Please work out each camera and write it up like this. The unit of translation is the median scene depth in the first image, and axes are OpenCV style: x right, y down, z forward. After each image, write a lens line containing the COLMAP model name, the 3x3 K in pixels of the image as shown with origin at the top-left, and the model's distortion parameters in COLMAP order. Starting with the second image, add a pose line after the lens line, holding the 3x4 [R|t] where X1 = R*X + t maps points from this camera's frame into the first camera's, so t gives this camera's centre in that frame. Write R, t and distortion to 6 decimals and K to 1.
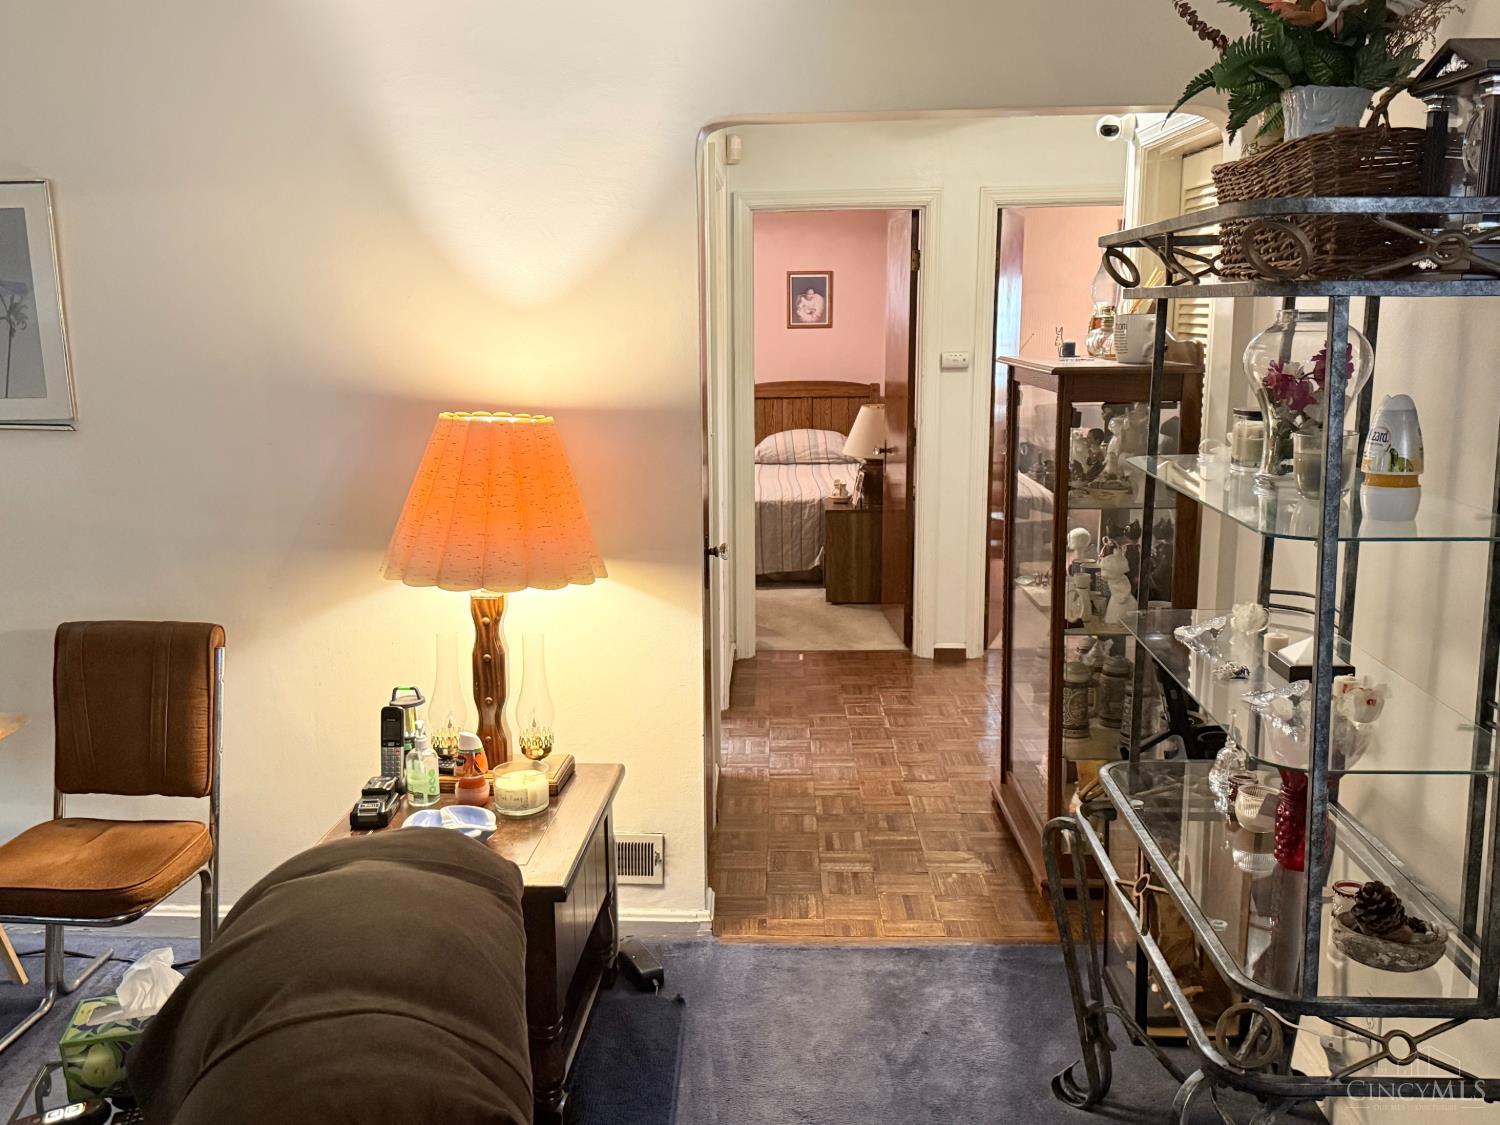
lens RADIAL K [[1399.1, 0, 750.0], [0, 1399.1, 562.5], [0, 0, 1]] dist [0.002008, 0.000266]
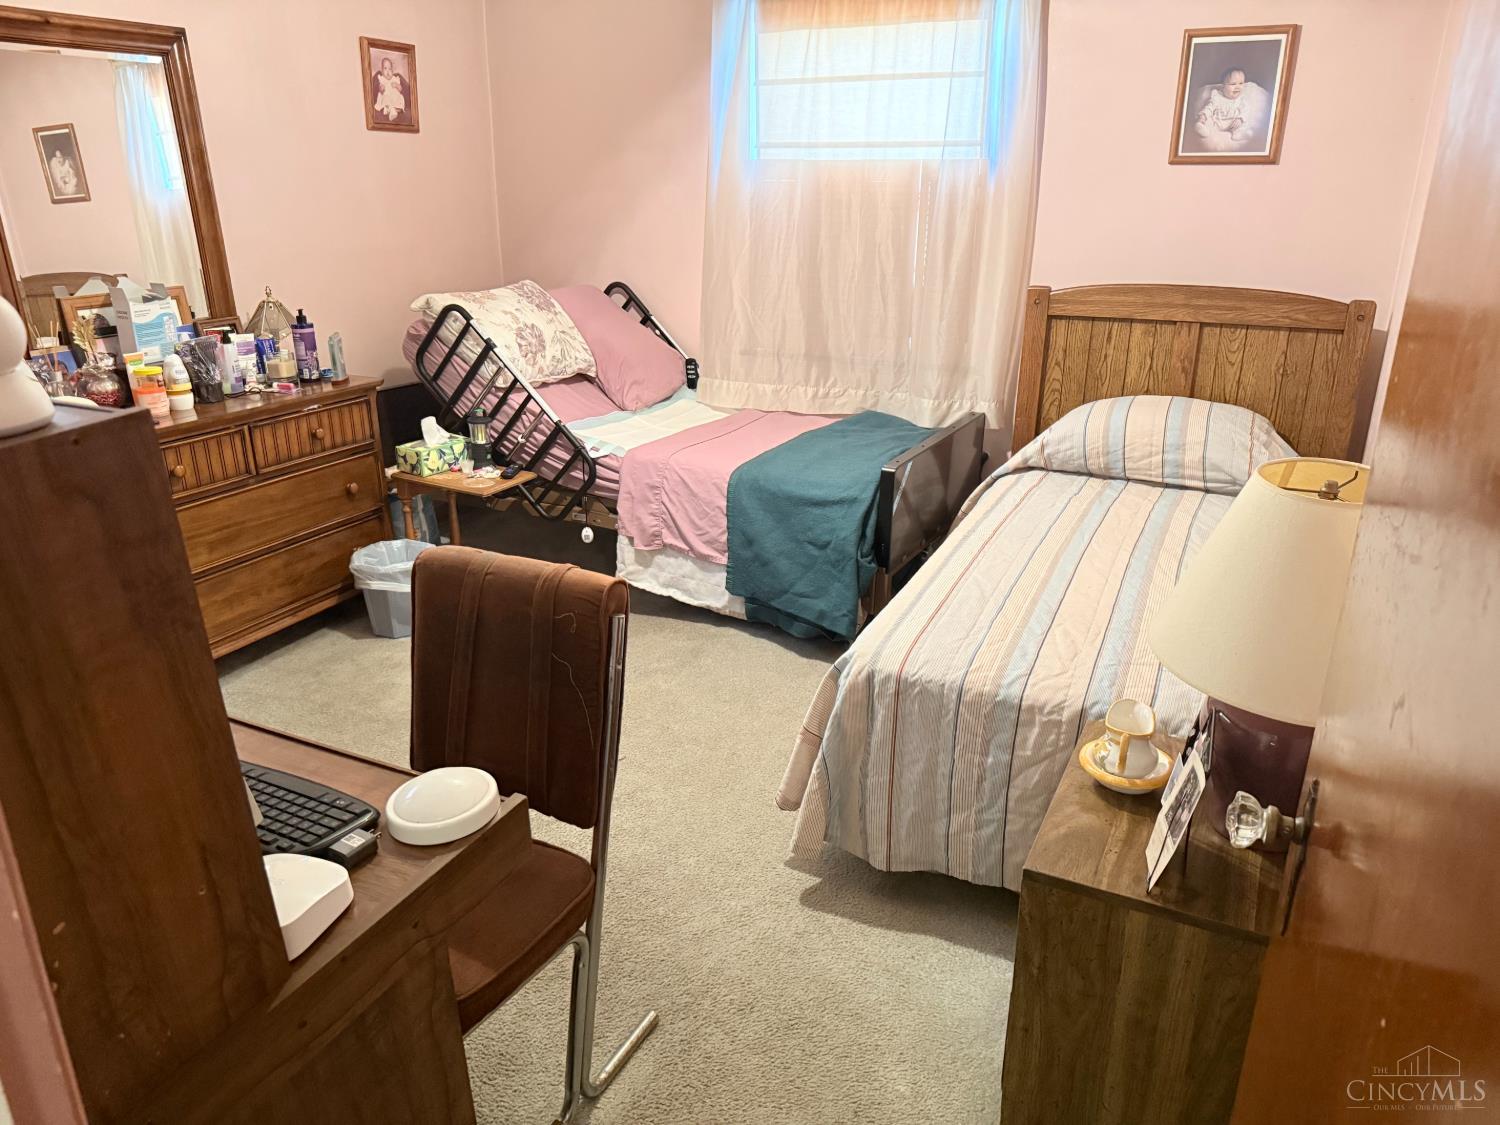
lens RADIAL K [[1071.5, 0, 750.0], [0, 1071.5, 562.5], [0, 0, 1]] dist [-0.011566, -0.005689]
pose [[0.908817, 0.151666, -0.388651, 0.057616], [-0.085522, 0.979524, 0.182263, -0.092800], [0.408336, -0.132405, 0.903178, 0.618710]]
